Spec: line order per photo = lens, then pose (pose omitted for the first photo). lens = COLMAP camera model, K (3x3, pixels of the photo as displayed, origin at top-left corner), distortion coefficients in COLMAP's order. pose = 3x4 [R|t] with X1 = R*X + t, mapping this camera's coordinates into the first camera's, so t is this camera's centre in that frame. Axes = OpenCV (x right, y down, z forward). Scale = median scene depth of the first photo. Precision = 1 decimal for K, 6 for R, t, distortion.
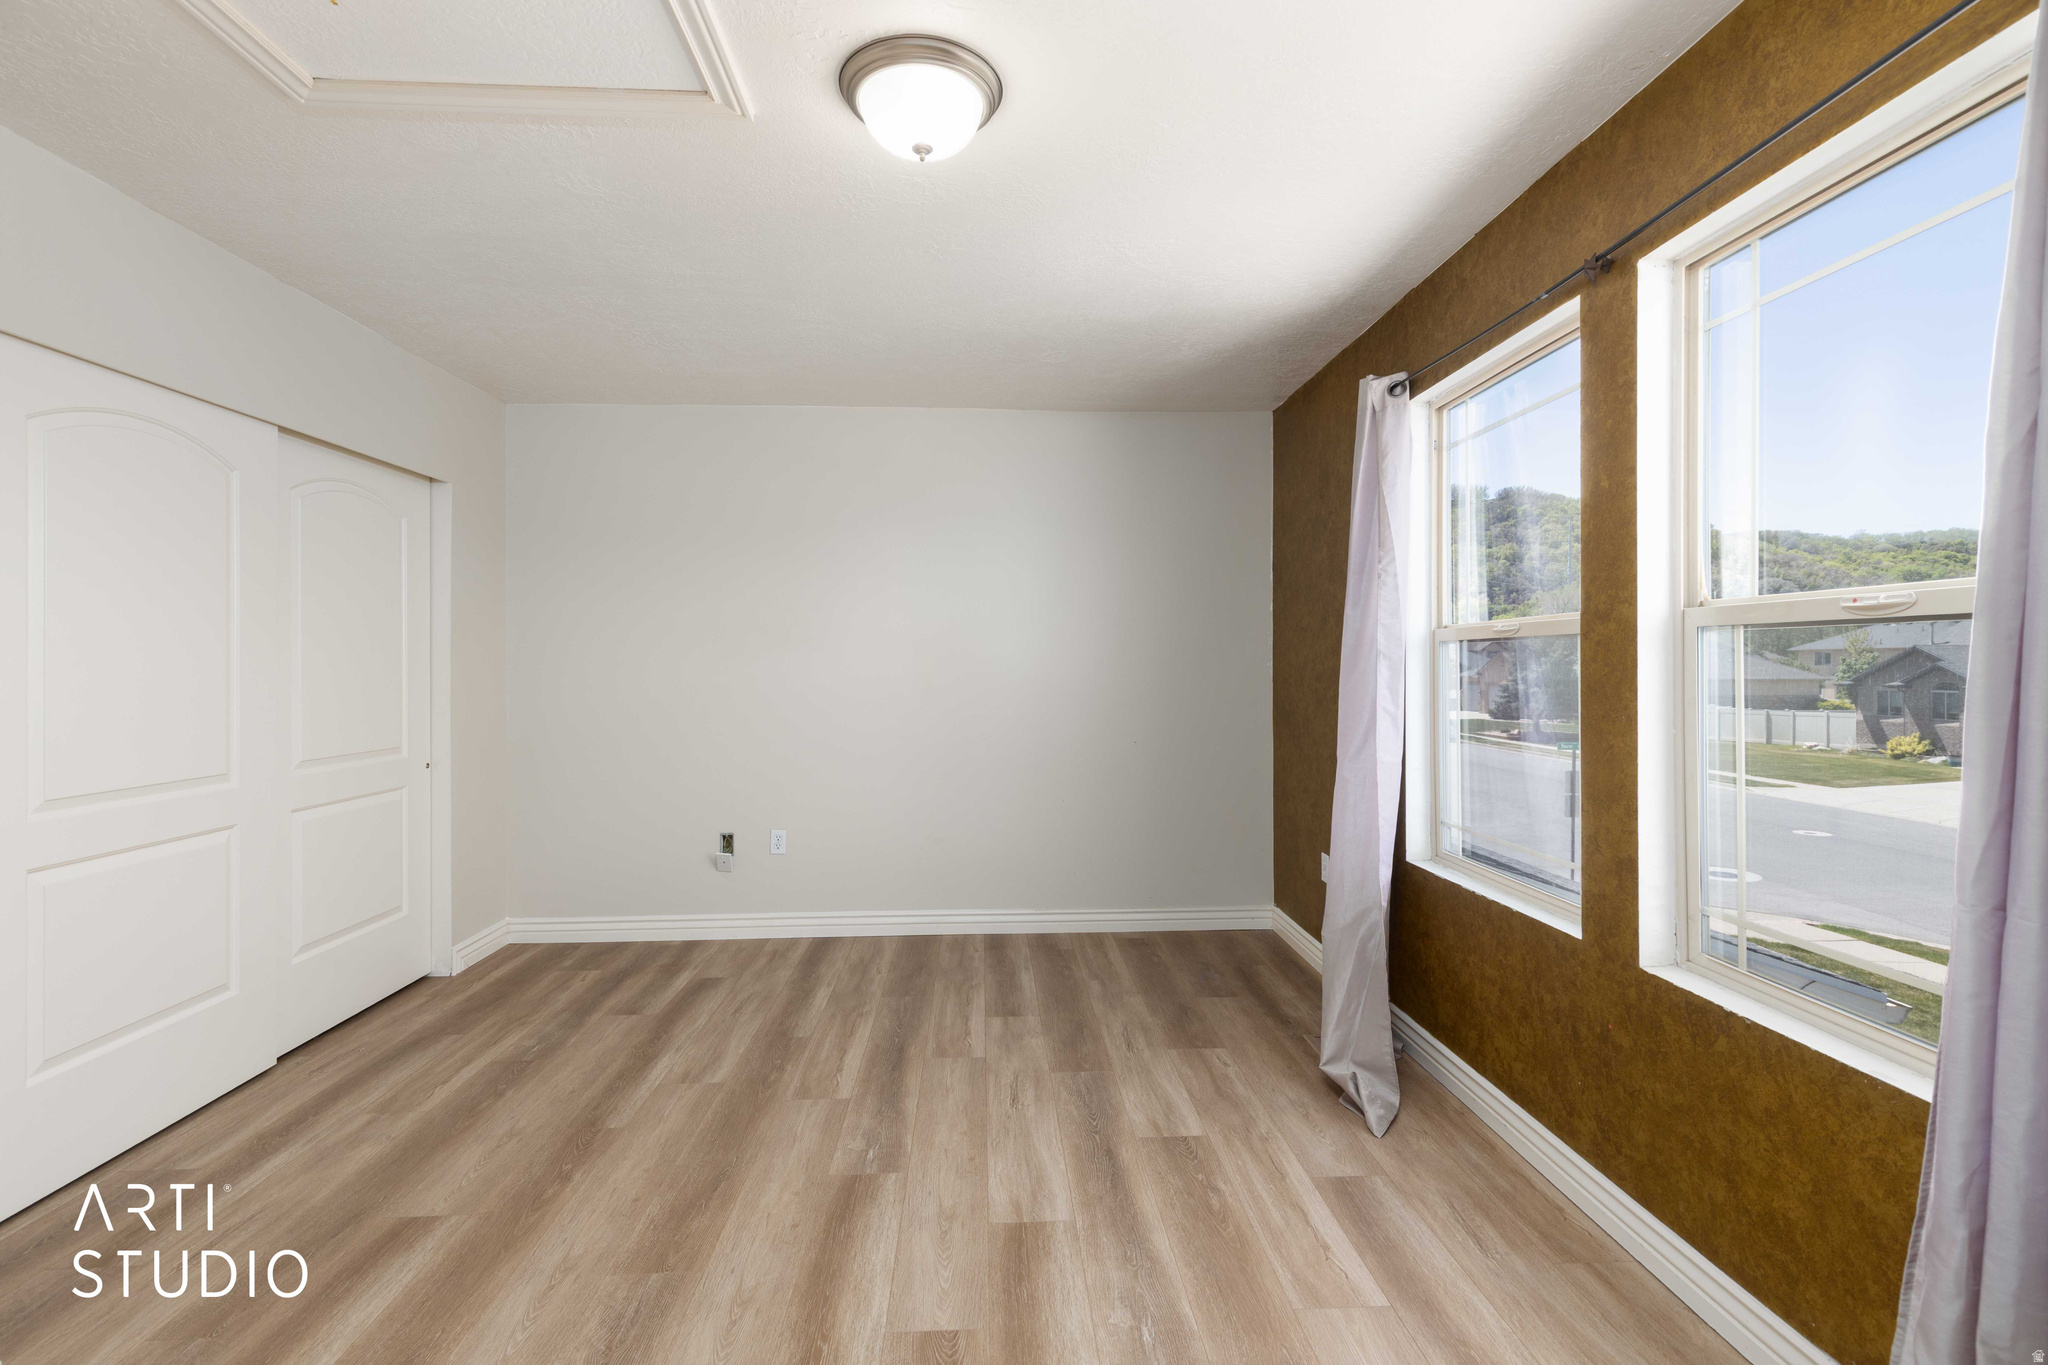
lens RADIAL K [[916.0, 0, 1016.4], [0, 916.0, 680.2], [0, 0, 1]] dist [0.004129, -0.000213]
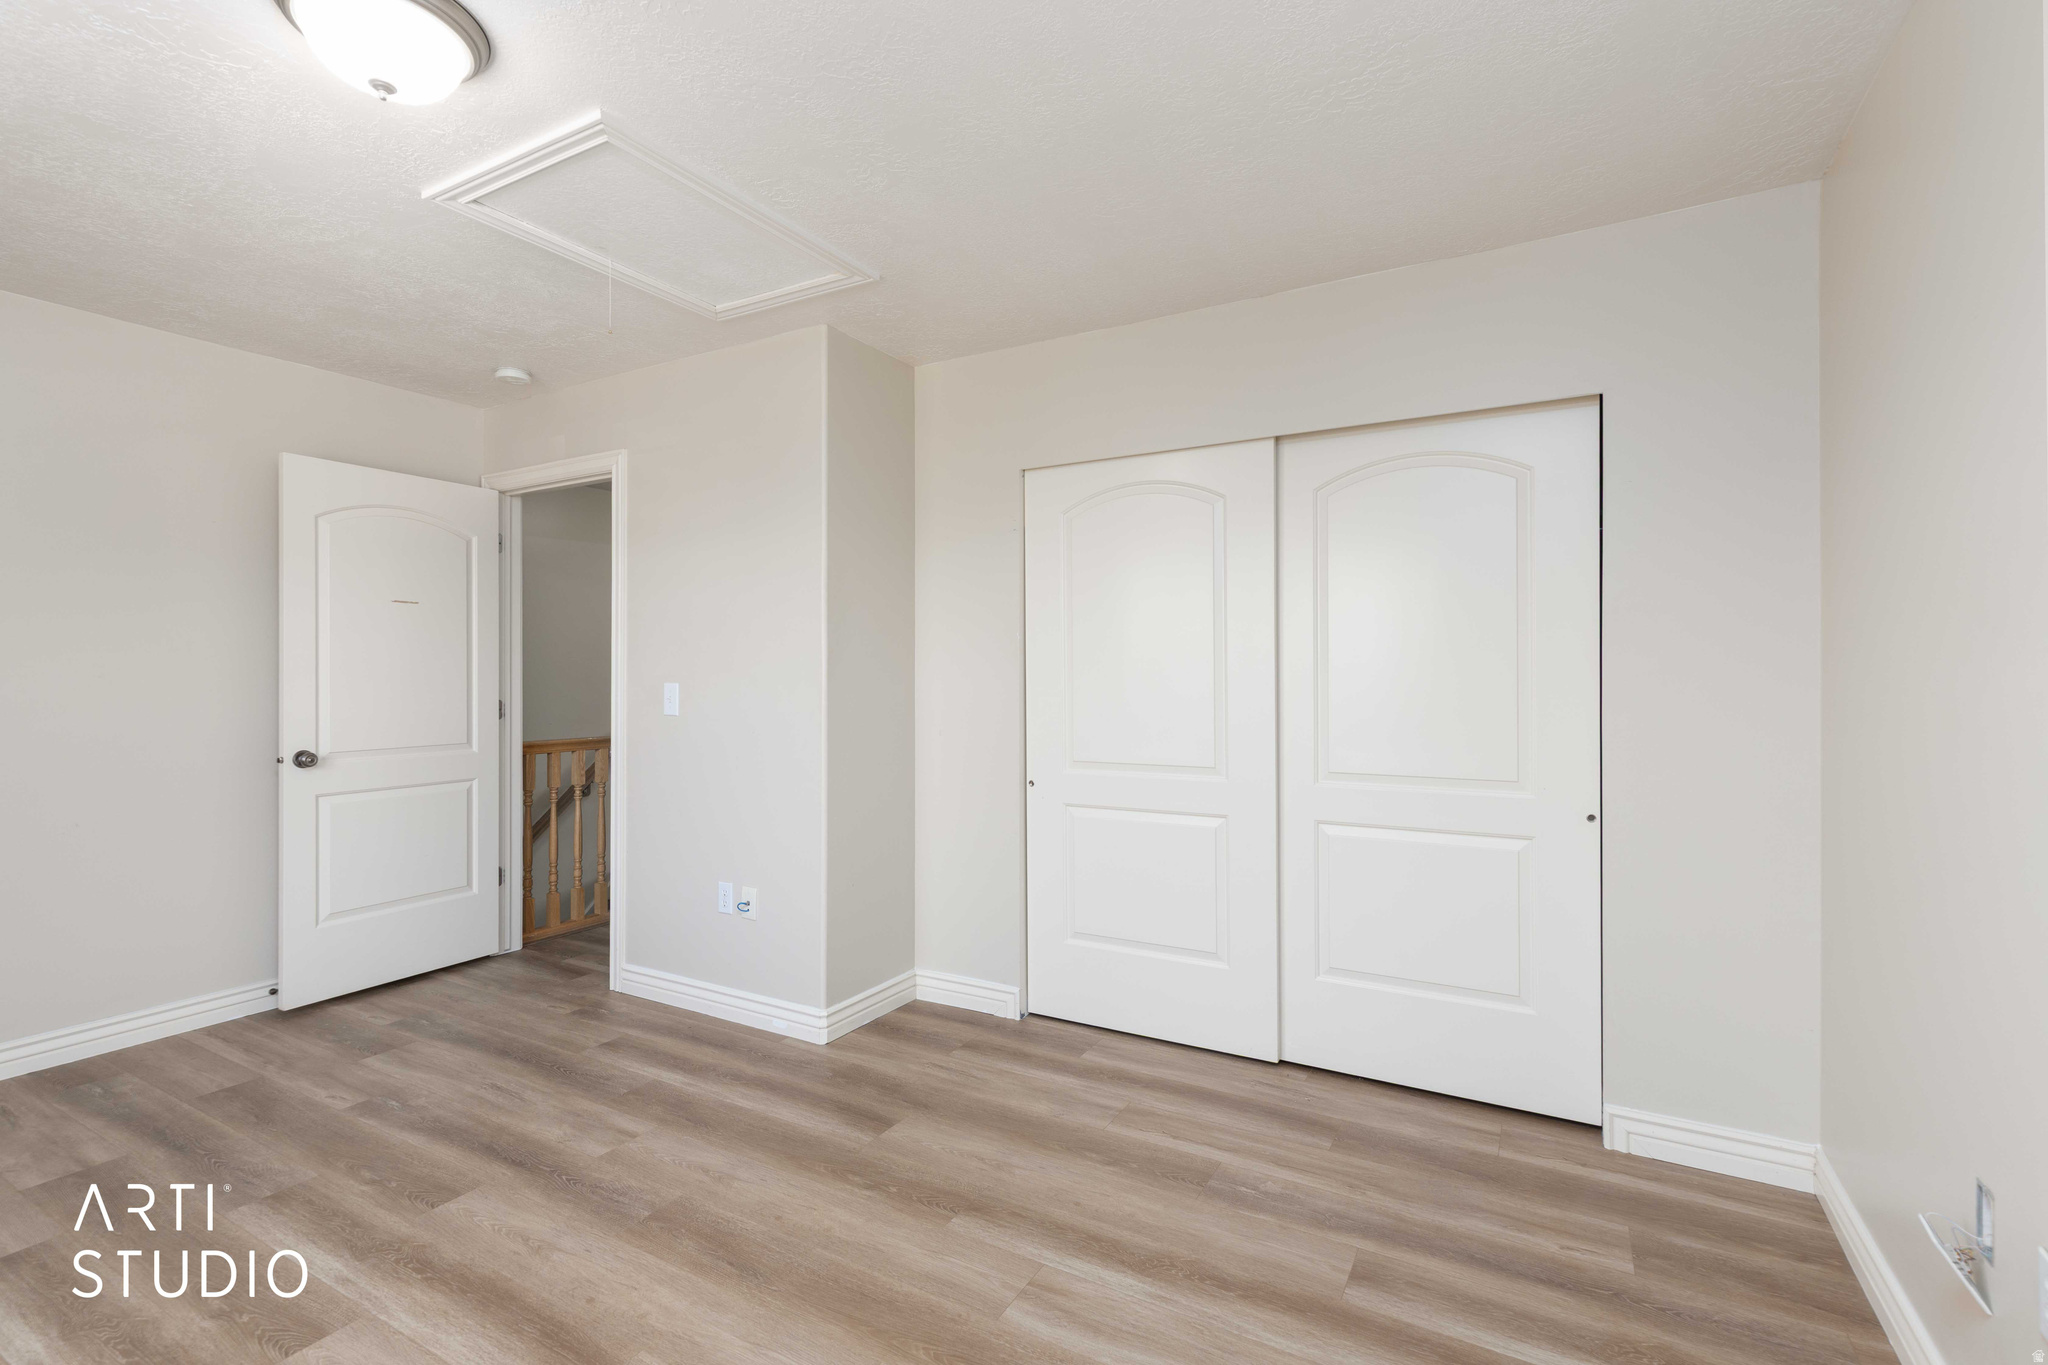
lens RADIAL K [[926.6, 0, 1025.4], [0, 926.6, 666.8], [0, 0, 1]] dist [-0.000422, 0.000105]
pose [[-0.528141, -0.006528, -0.849131, 0.201622], [-0.015029, 0.999886, 0.001661, -0.017319], [0.849024, 0.013639, -0.528179, 1.220201]]
